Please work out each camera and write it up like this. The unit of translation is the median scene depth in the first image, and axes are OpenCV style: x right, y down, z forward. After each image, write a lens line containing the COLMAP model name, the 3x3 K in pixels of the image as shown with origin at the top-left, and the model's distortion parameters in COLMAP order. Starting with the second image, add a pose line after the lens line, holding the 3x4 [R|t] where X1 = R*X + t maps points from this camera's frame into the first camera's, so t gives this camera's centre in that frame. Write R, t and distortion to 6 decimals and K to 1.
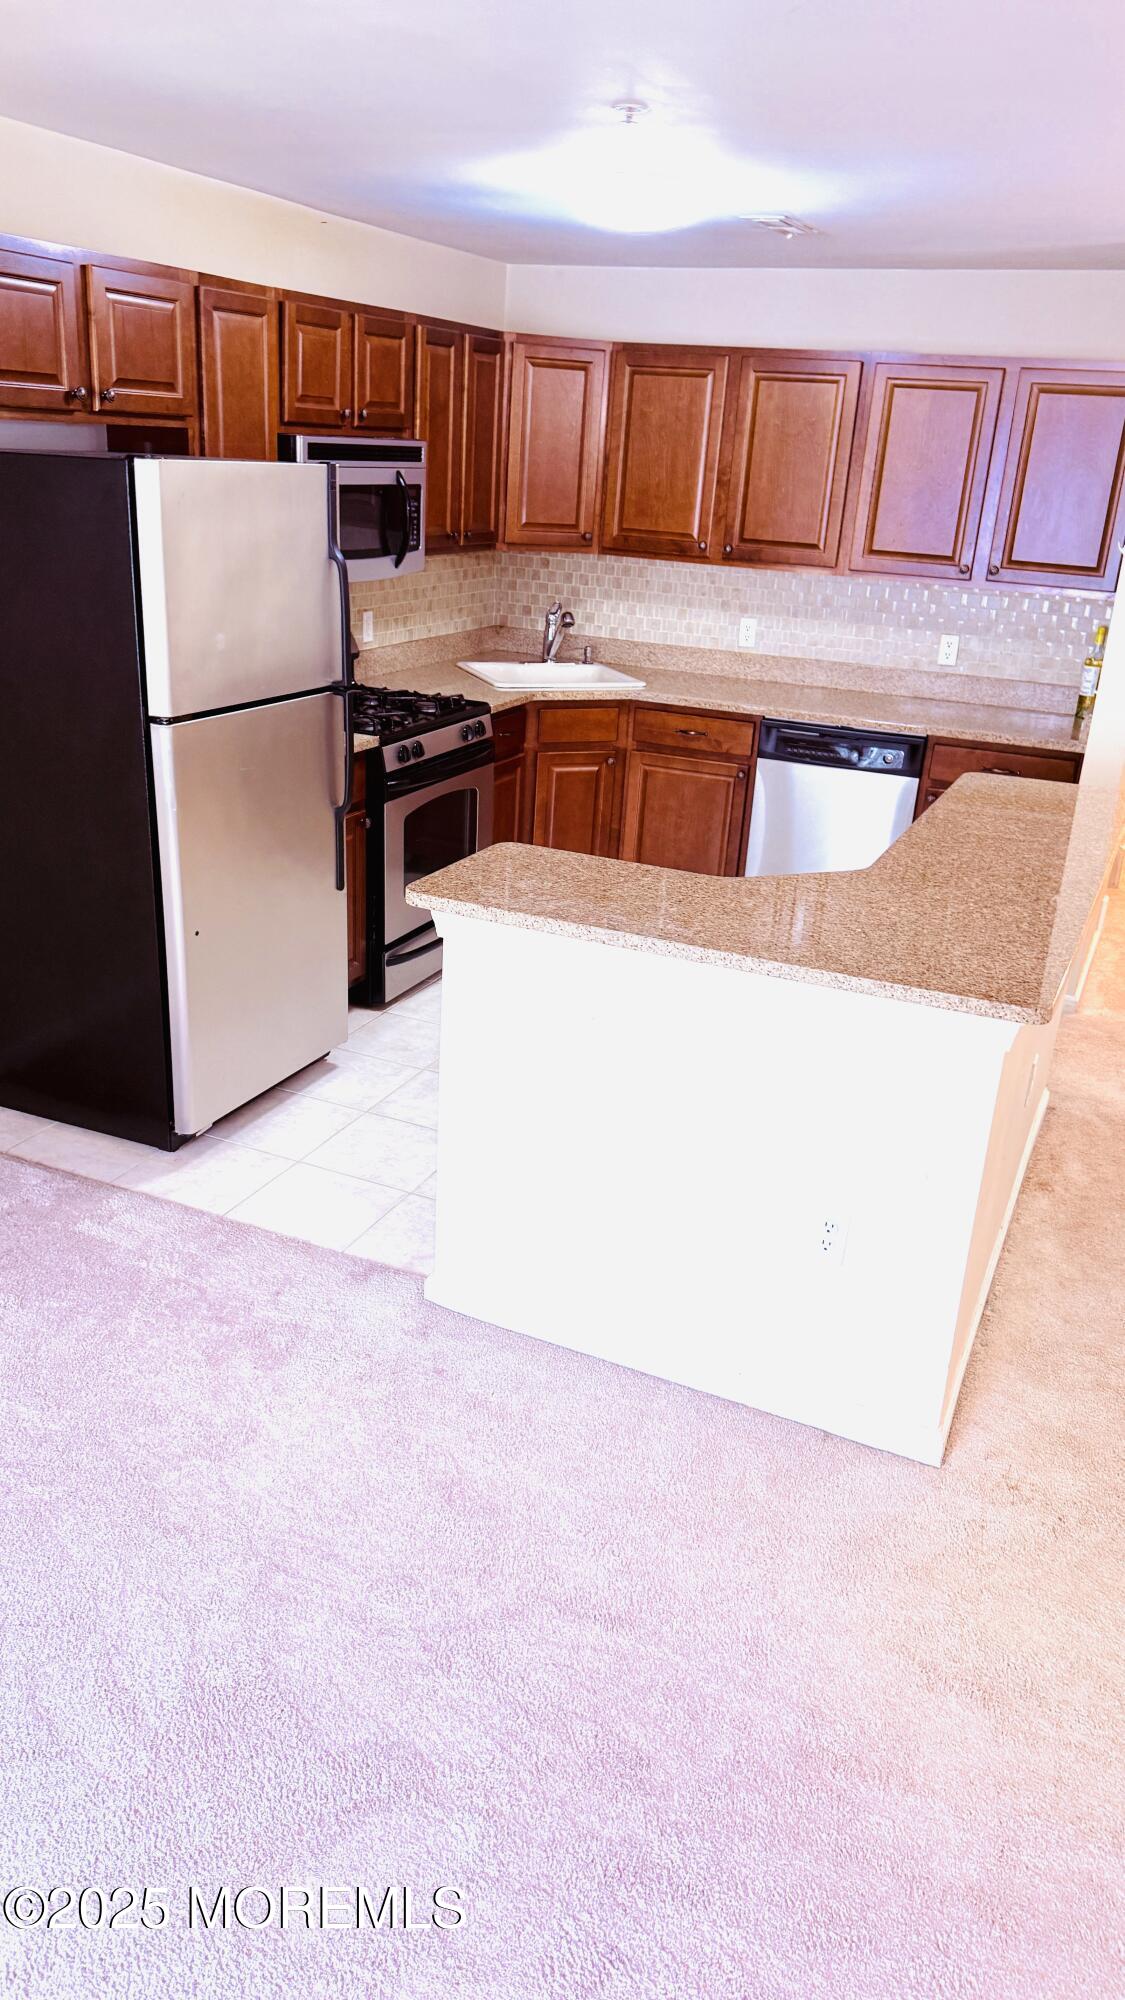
lens RADIAL K [[1421.0, 0, 557.8], [0, 1421.0, 1019.7], [0, 0, 1]] dist [0.074531, -0.015521]
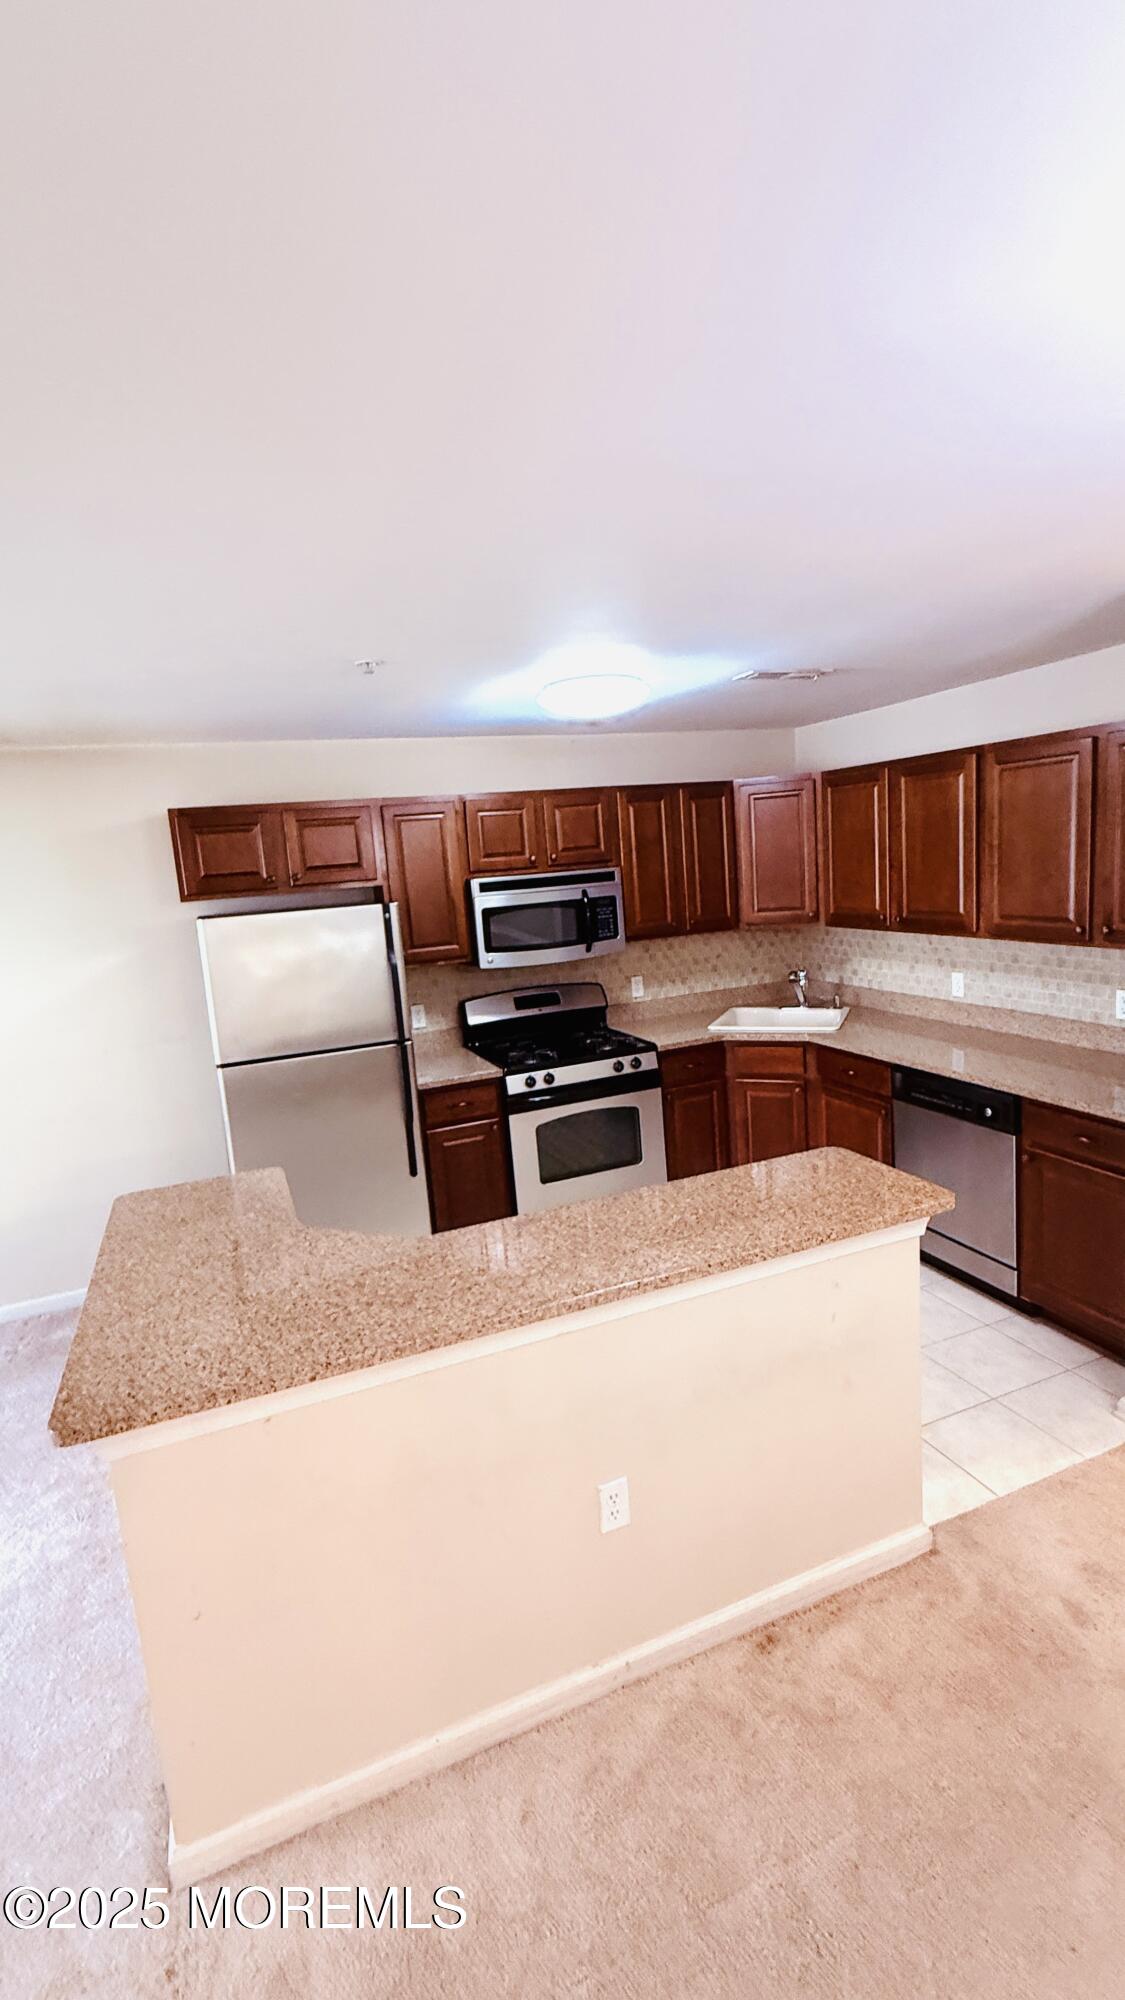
lens RADIAL K [[900.6, 0, 556.8], [0, 900.6, 1004.0], [0, 0, 1]] dist [0.003196, -0.000979]
pose [[0.707000, 0.006420, -0.707184, 0.451756], [-0.154765, 0.977126, -0.145854, -0.114536], [0.690072, 0.212566, 0.691821, 0.327133]]
